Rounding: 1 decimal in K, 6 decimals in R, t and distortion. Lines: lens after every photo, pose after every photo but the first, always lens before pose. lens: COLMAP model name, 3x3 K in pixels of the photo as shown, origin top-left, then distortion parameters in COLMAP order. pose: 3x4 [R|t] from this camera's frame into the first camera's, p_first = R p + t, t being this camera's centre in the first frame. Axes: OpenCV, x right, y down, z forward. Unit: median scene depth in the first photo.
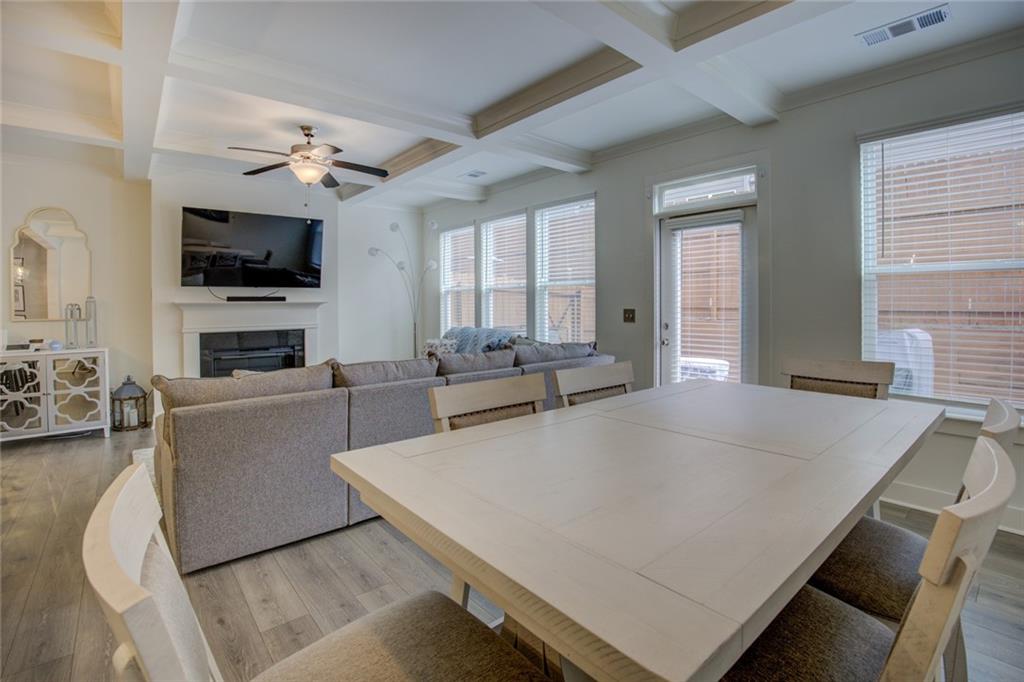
lens RADIAL K [[466.5, 0, 520.2], [0, 466.5, 312.2], [0, 0, 1]] dist [-0.046219, 0.007741]
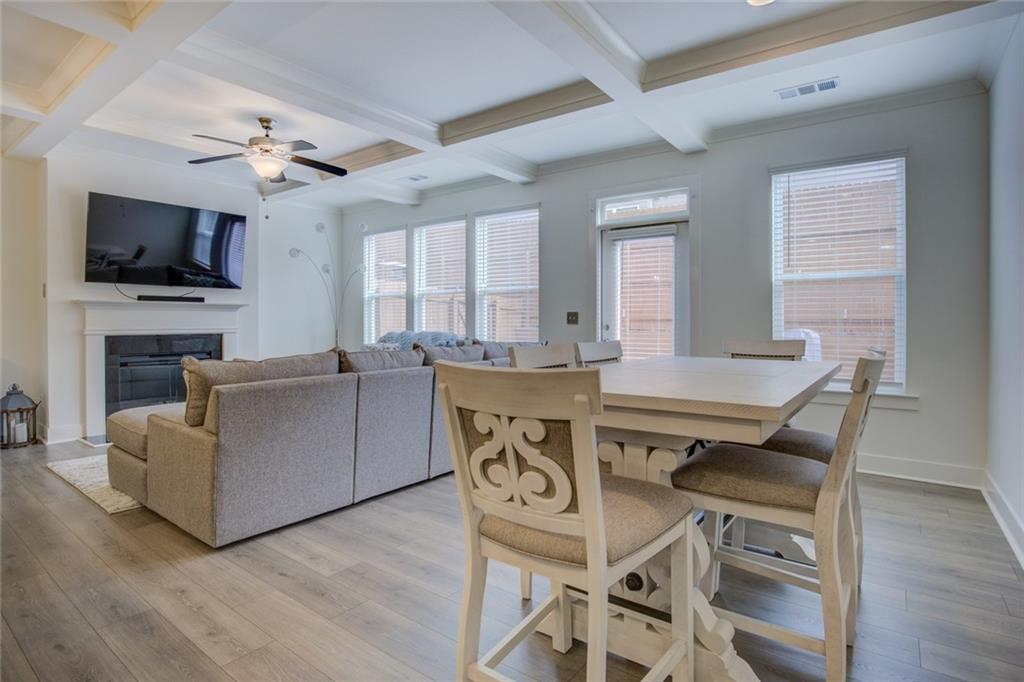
lens RADIAL K [[515.6, 0, 504.8], [0, 515.6, 325.8], [0, 0, 1]] dist [-0.030709, 0.001525]
pose [[0.978636, 0.006583, 0.205494, -0.178562], [-0.004540, 0.999935, -0.010414, 0.041473], [-0.205549, 0.009258, 0.978603, -0.150595]]
